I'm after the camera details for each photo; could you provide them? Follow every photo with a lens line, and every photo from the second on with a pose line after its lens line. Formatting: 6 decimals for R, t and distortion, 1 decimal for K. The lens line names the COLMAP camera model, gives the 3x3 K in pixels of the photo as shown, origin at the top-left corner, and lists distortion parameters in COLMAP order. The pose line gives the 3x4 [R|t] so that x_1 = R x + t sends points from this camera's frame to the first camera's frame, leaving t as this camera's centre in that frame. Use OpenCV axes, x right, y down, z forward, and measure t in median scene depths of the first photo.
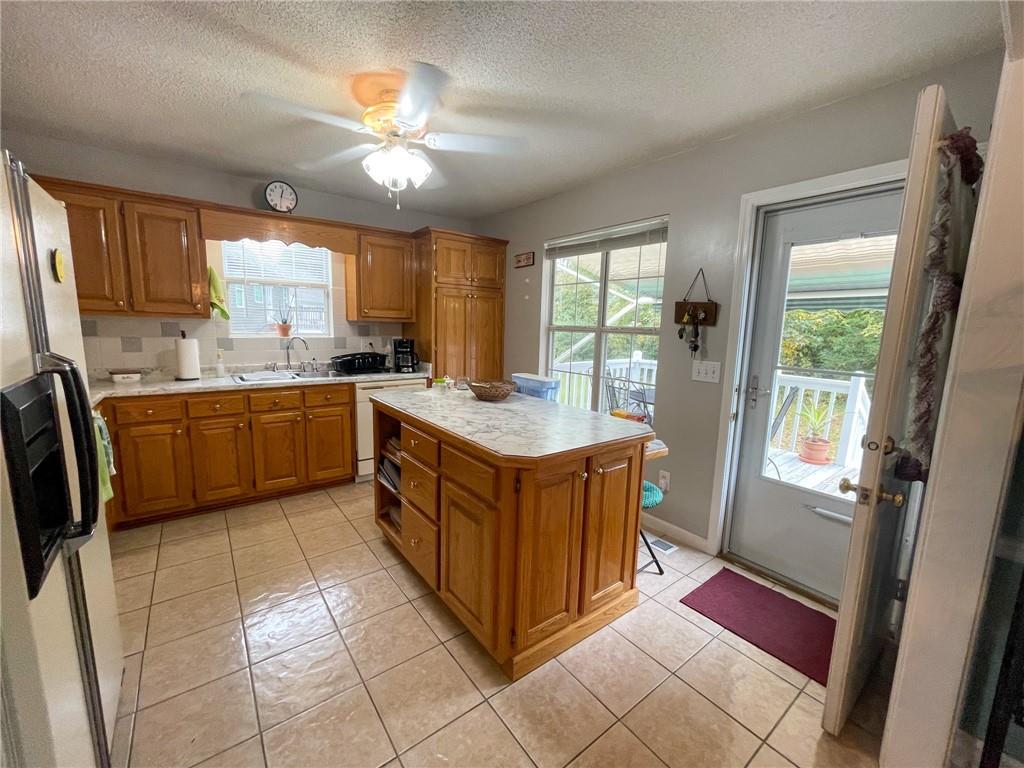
lens RADIAL K [[414.1, 0, 512.0], [0, 414.1, 384.0], [0, 0, 1]] dist [-0.008952, 0.000326]
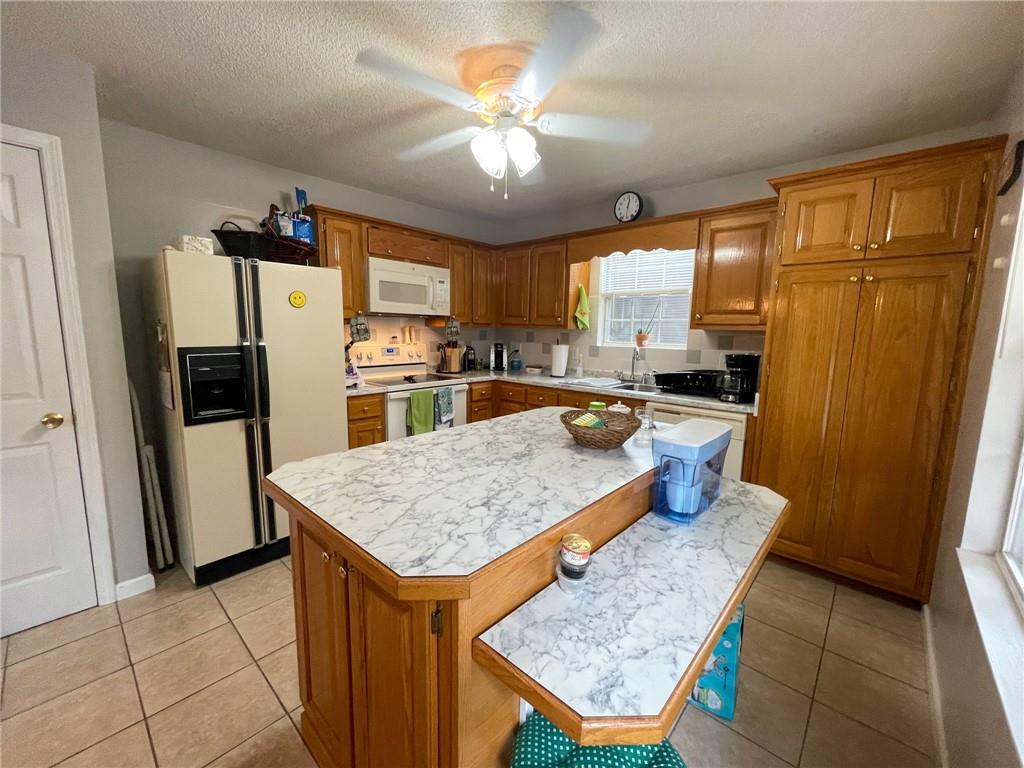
lens RADIAL K [[414.1, 0, 512.0], [0, 414.1, 384.0], [0, 0, 1]] dist [-0.008952, 0.000326]
pose [[0.183103, 0.108015, -0.977142, 0.522829], [-0.152291, 0.985064, 0.080354, -0.082620], [0.971227, 0.134097, 0.196818, 0.721818]]
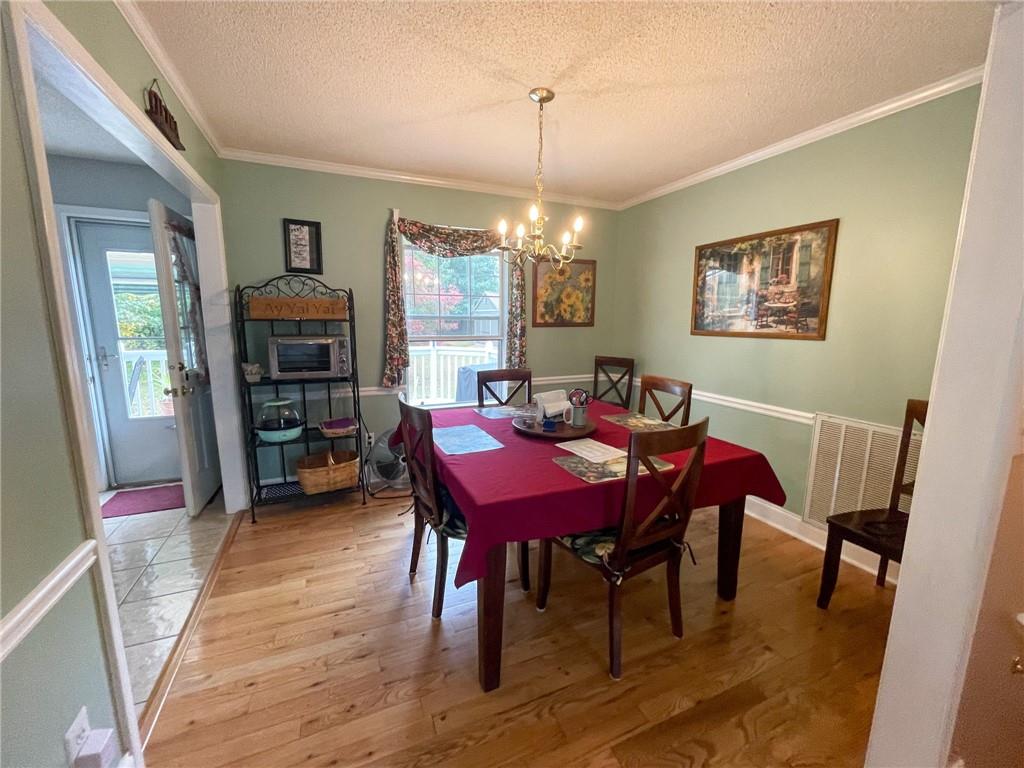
lens RADIAL K [[414.1, 0, 512.0], [0, 414.1, 384.0], [0, 0, 1]] dist [-0.008952, 0.000326]
pose [[0.231015, -0.183079, 0.955570, -0.188113], [0.138185, 0.978354, 0.154037, 0.037536], [-0.963087, 0.096461, 0.251313, -0.284772]]
